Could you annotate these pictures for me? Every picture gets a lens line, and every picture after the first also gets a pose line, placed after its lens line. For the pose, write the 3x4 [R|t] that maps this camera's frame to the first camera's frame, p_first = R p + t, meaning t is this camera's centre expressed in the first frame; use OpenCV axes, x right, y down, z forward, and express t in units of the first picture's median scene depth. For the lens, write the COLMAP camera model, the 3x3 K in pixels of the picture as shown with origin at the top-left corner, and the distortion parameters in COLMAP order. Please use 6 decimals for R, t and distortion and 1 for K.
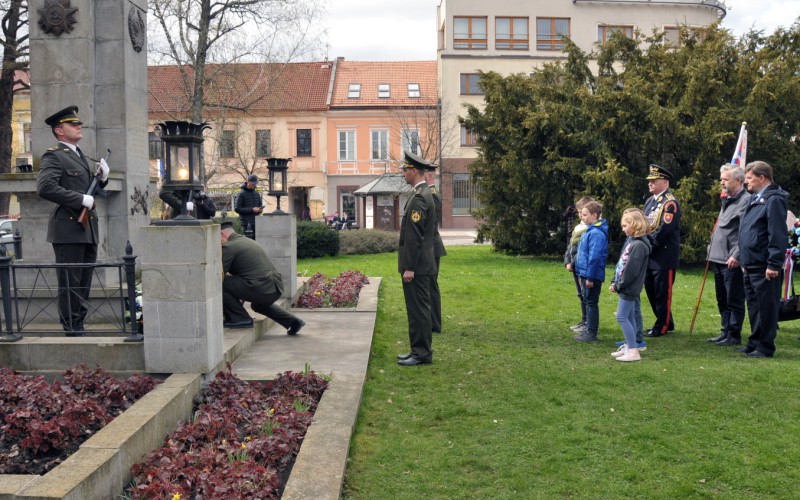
lens RADIAL K [[695.5, 0, 400.3], [0, 695.5, 269.4], [0, 0, 1]] dist [-0.168836, 0.137053]
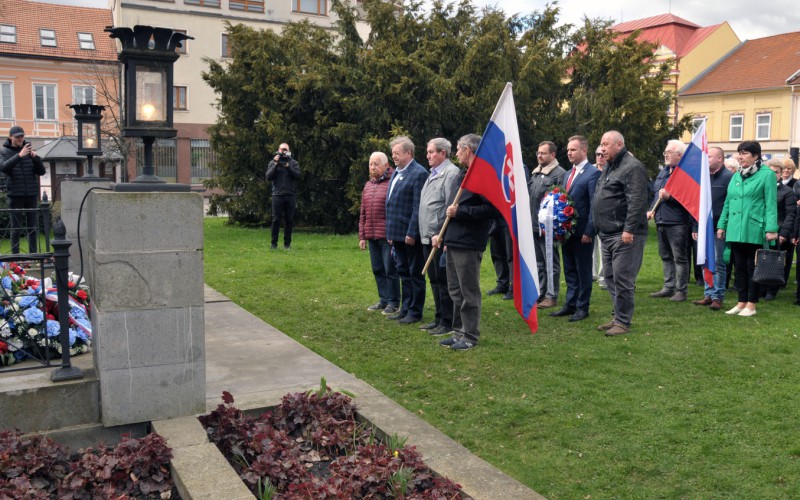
lens RADIAL K [[706.5, 0, 447.2], [0, 706.5, 254.5], [0, 0, 1]] dist [-0.158619, 0.125156]
pose [[0.854715, -0.039870, 0.517564, -0.228661], [0.029667, 0.999168, 0.027978, -0.008114], [-0.518249, -0.008558, 0.855187, 0.163288]]
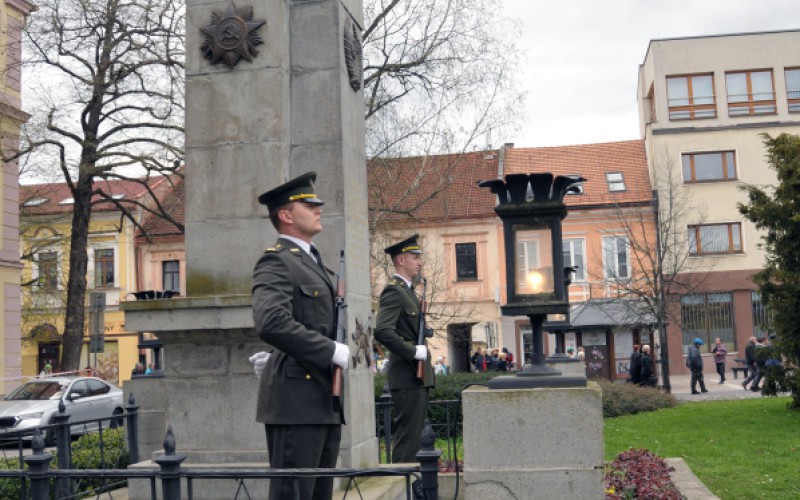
lens RADIAL K [[945.9, 0, 400.2], [0, 945.9, 251.4], [0, 0, 1]] dist [-0.143652, 0.048688]
pose [[0.982670, -0.051718, -0.178005, -0.159541], [0.016266, 0.980644, -0.195120, -0.016512], [0.184650, 0.188843, 0.964491, 0.175801]]
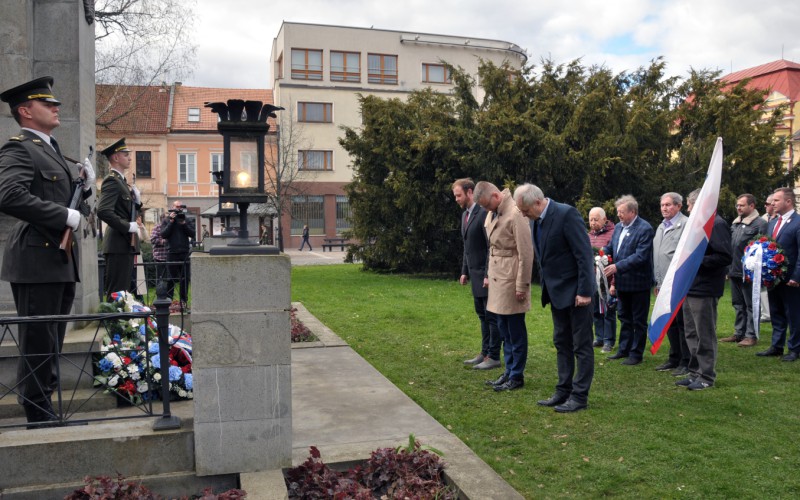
lens RADIAL K [[633.6, 0, 399.2], [0, 633.6, 255.4], [0, 0, 1]] dist [-0.161527, 0.130419]
pose [[0.959390, -0.014988, 0.281686, -0.189642], [0.027862, 0.998739, -0.041752, -0.017788], [-0.280705, 0.047904, 0.958598, 0.194109]]
